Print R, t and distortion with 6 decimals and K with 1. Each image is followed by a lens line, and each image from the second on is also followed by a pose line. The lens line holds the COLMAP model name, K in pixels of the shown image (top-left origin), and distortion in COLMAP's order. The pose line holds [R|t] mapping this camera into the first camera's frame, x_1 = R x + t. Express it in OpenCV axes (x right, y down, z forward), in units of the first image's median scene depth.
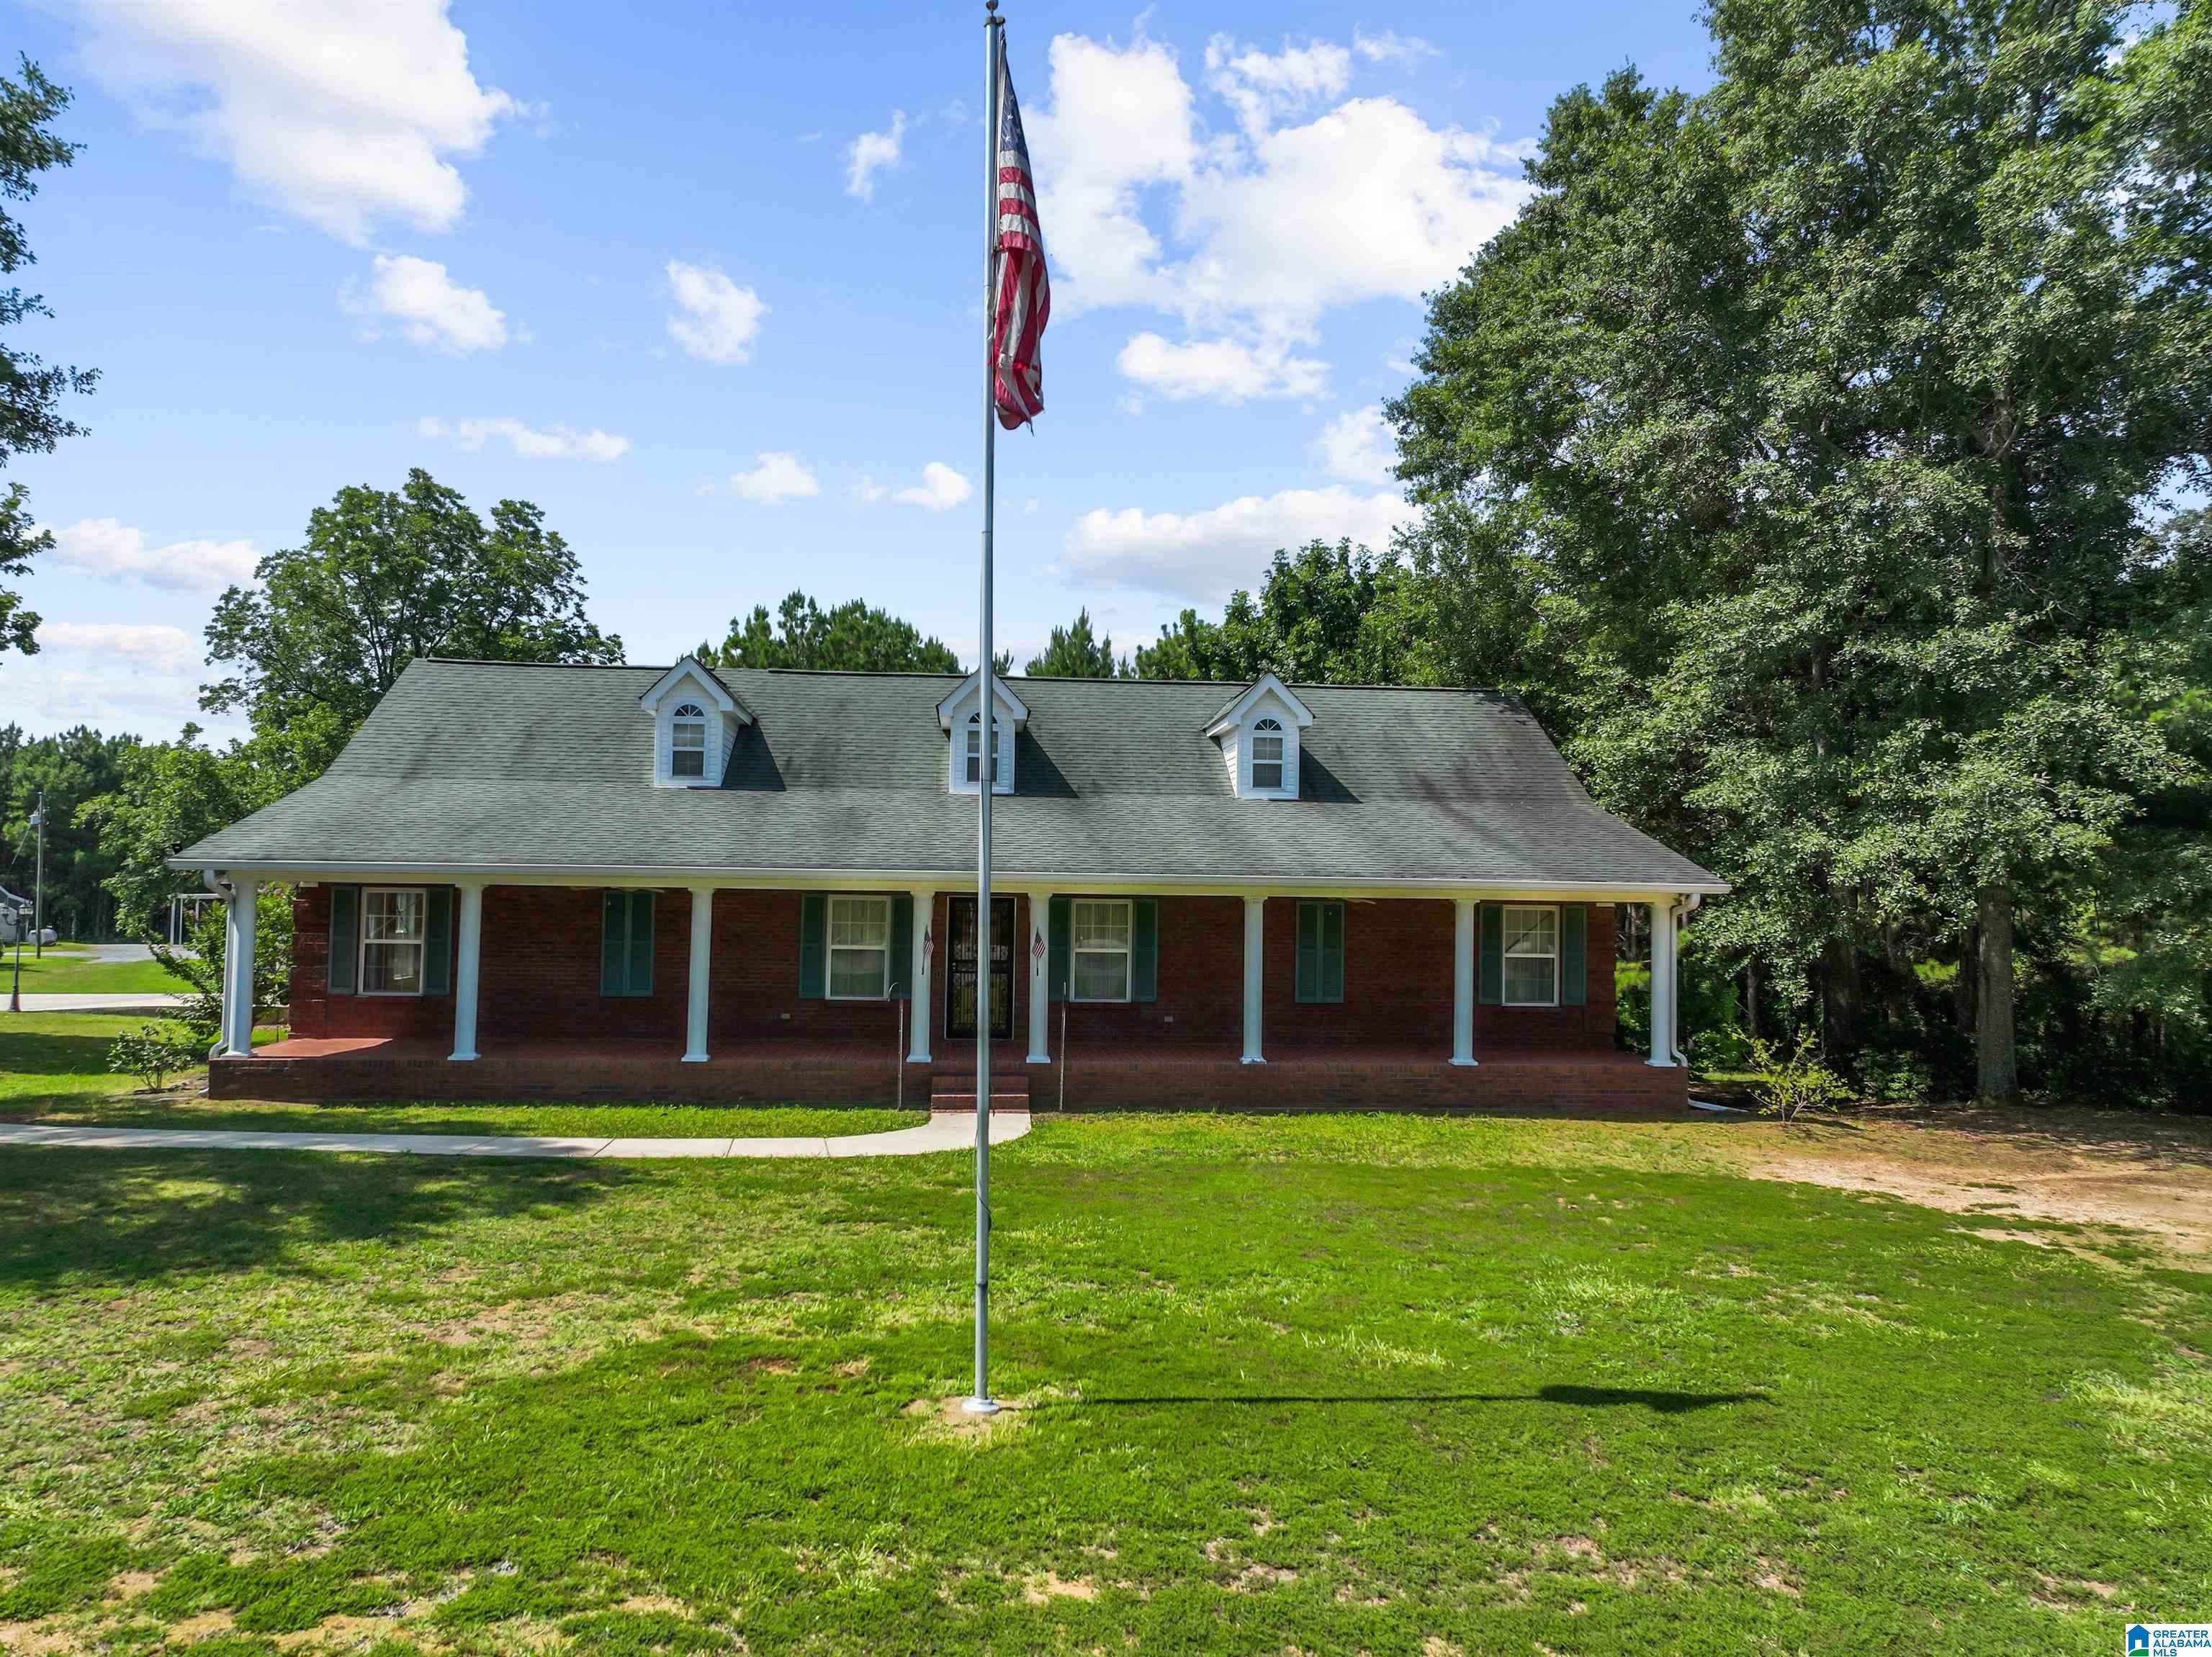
lens RADIAL K [[1753.4, 0, 1106.0], [0, 1753.4, 828.5], [0, 0, 1]] dist [-0.009483, 0.048369]
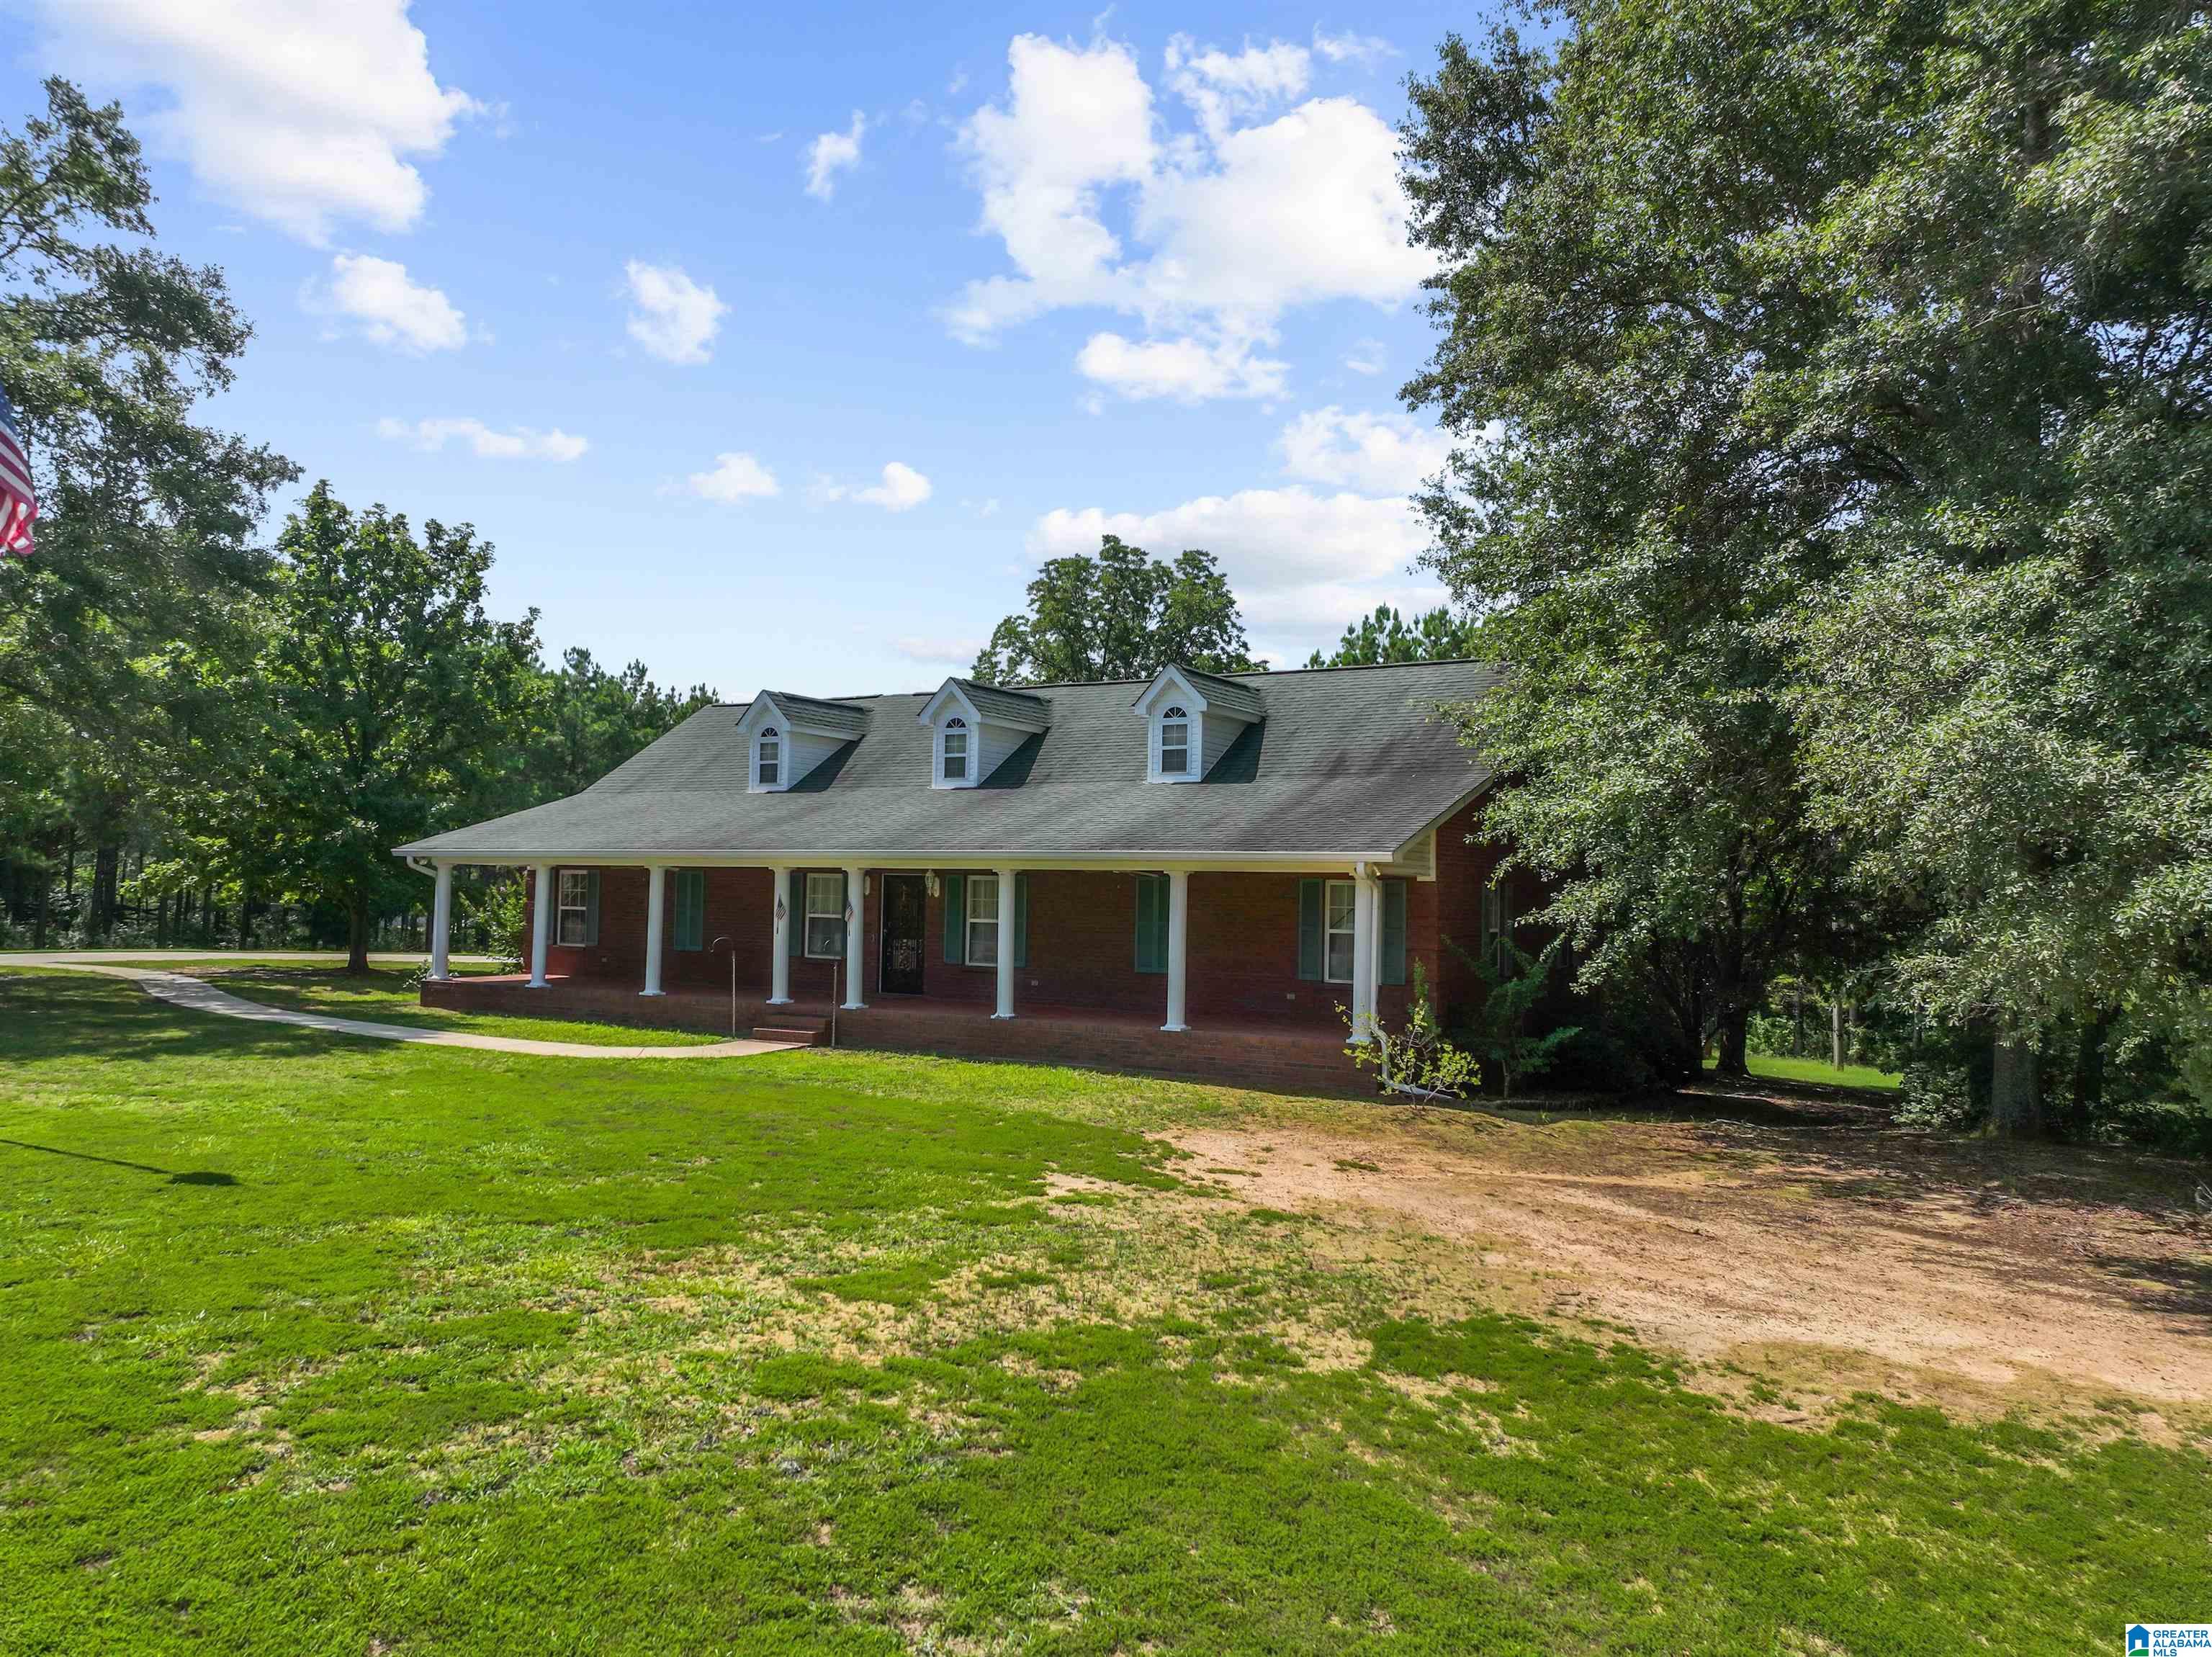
lens RADIAL K [[1753.4, 0, 1106.0], [0, 1753.4, 828.5], [0, 0, 1]] dist [-0.009483, 0.048369]
pose [[0.787775, -0.021569, -0.615585, 0.775771], [0.017342, 0.999767, -0.012837, 0.023781], [0.615718, -0.000563, 0.787966, 0.131651]]
